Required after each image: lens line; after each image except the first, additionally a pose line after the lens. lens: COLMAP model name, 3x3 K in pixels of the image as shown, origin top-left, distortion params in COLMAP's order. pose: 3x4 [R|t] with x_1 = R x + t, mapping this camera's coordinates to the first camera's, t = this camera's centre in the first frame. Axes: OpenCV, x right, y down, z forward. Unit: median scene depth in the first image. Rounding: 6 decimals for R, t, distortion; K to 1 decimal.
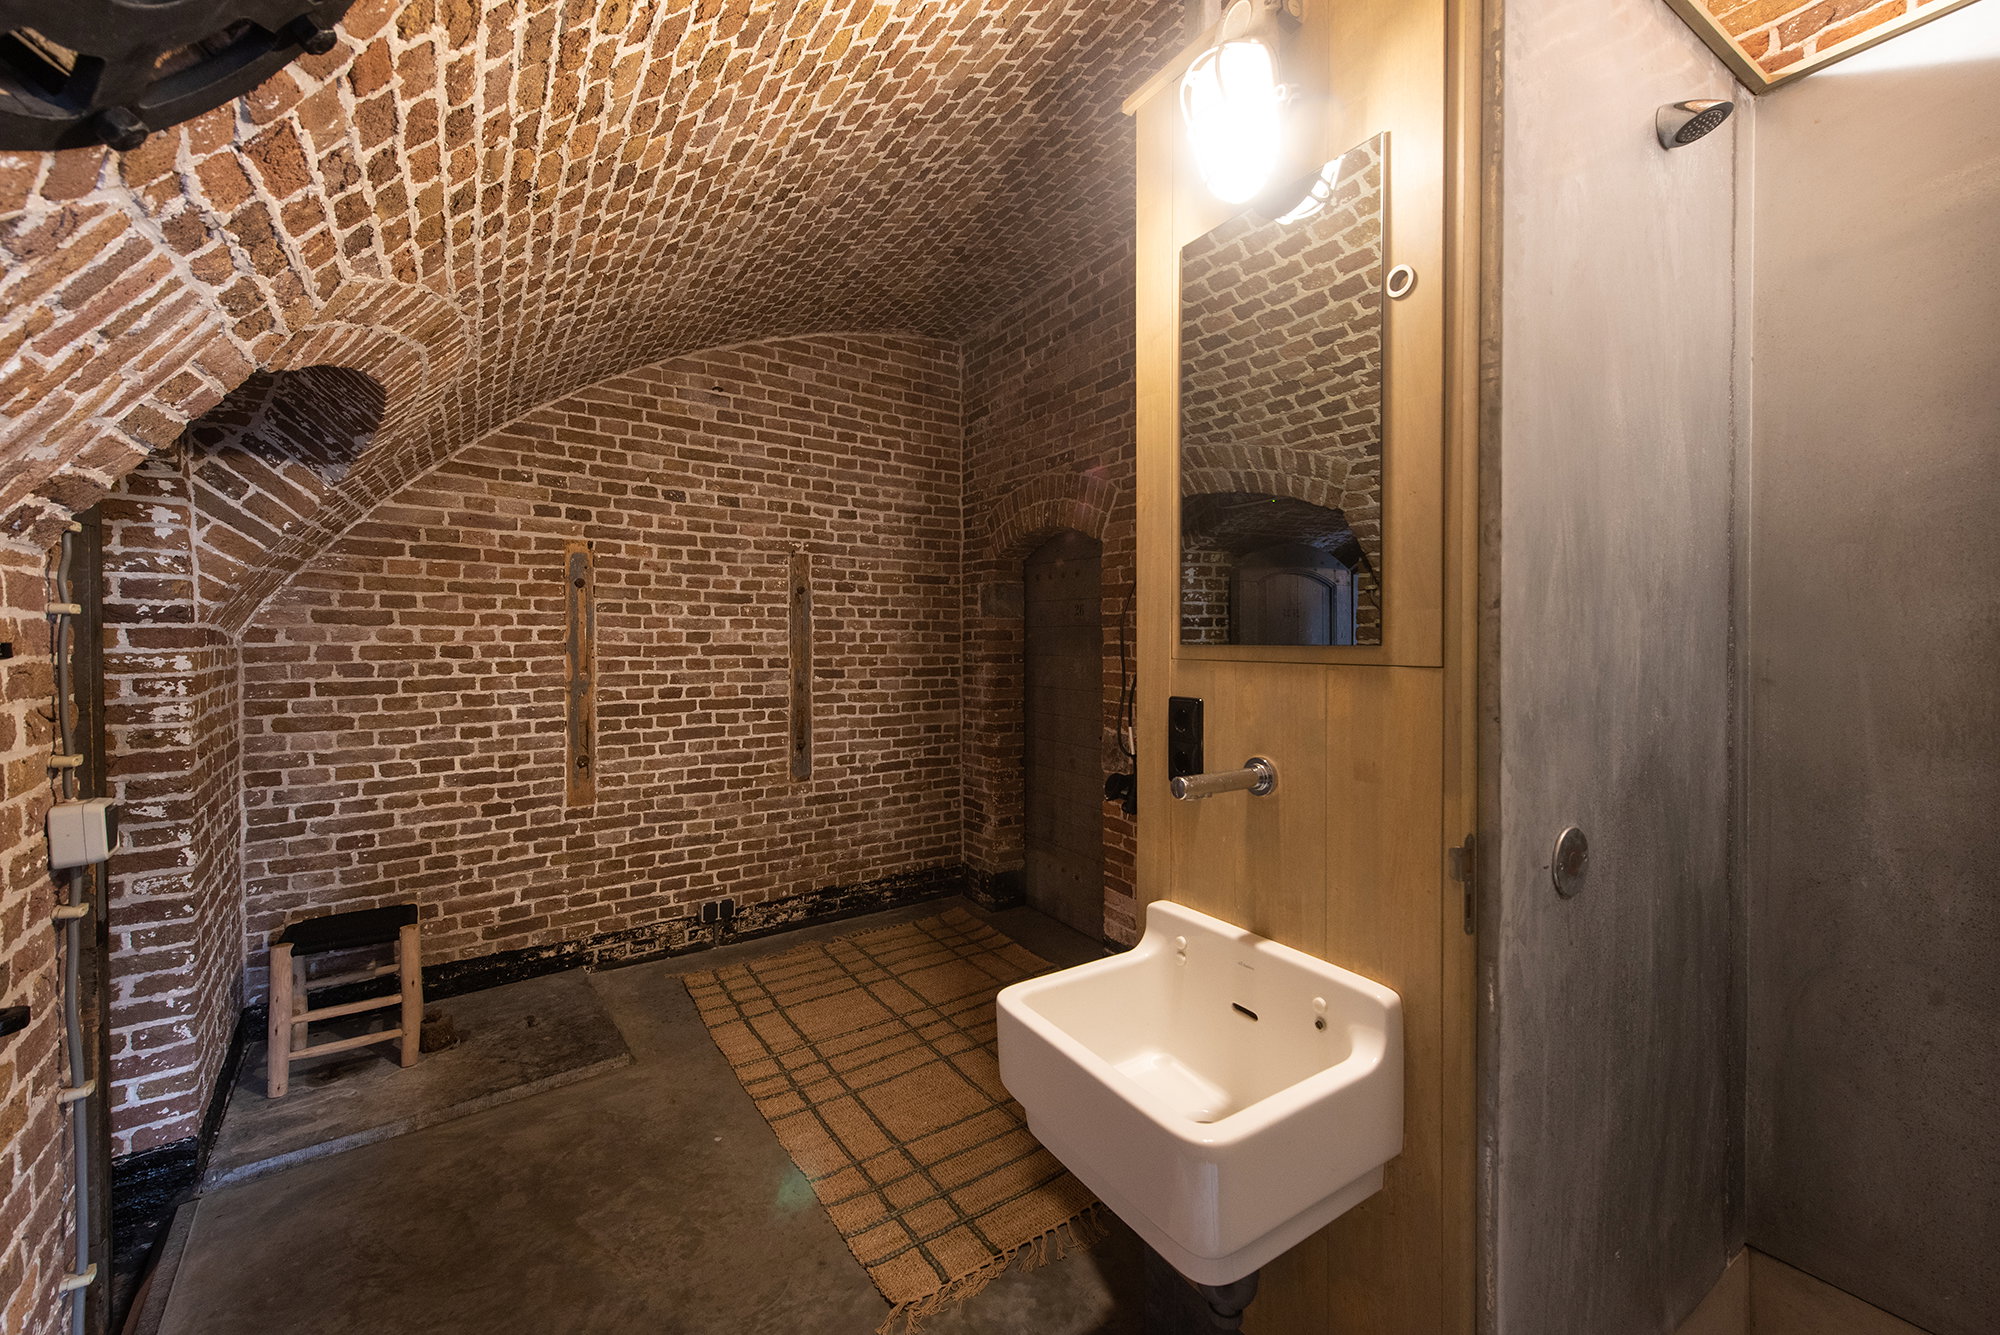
lens RADIAL K [[803.9, 0, 1016.0], [0, 803.9, 661.3], [0, 0, 1]] dist [-0.025788, -0.000353]
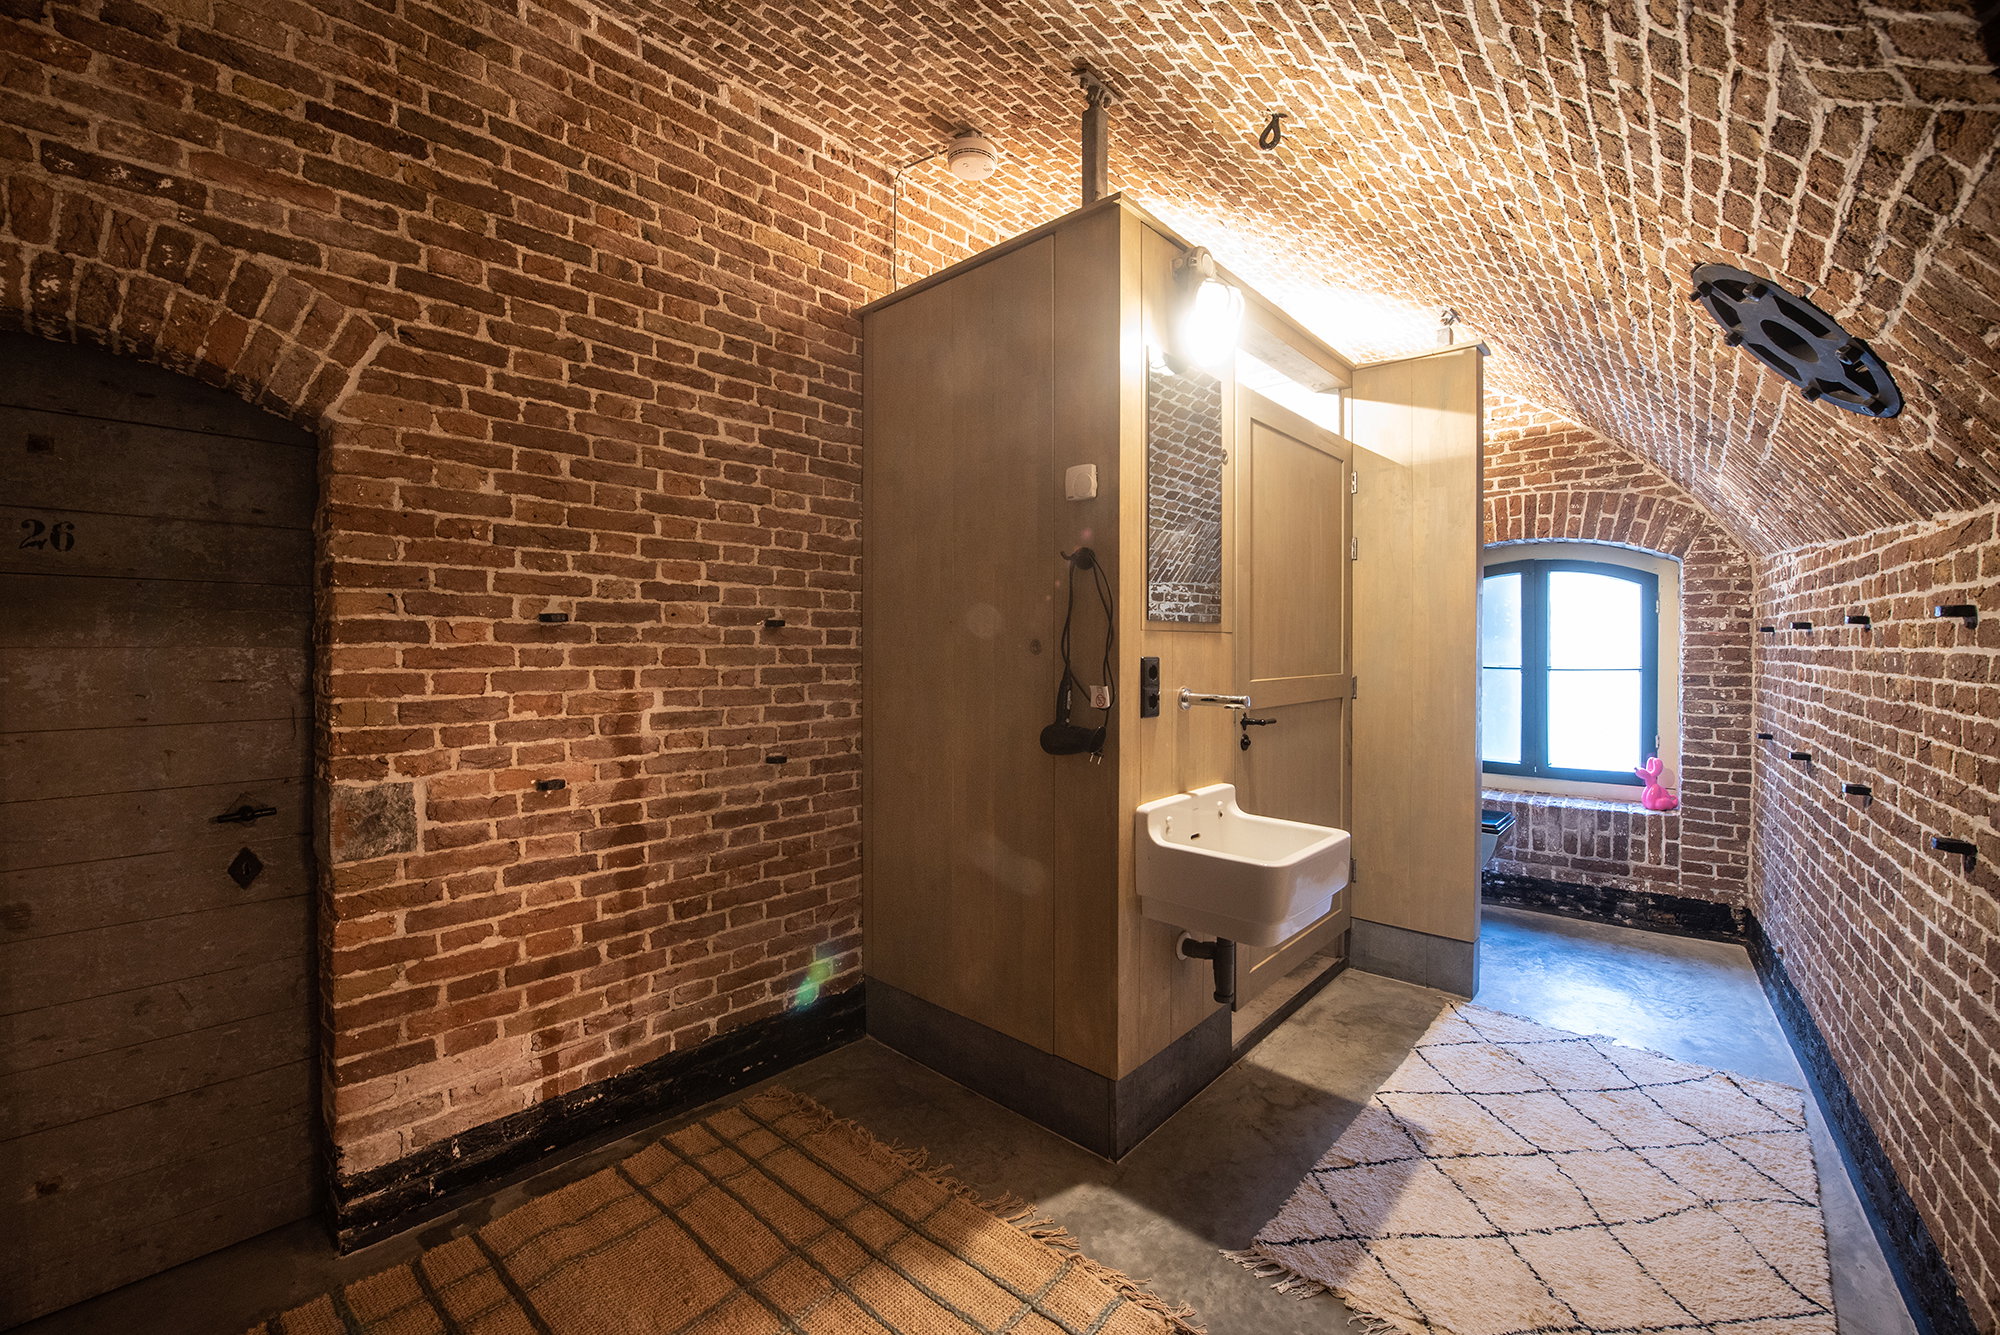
lens RADIAL K [[803.9, 0, 1016.0], [0, 803.9, 661.3], [0, 0, 1]] dist [-0.025788, -0.000353]
pose [[-0.264956, -0.002014, 0.964258, -1.093291], [0.026236, 0.999613, 0.009296, 0.030064], [-0.963904, 0.027761, -0.264800, 1.581362]]
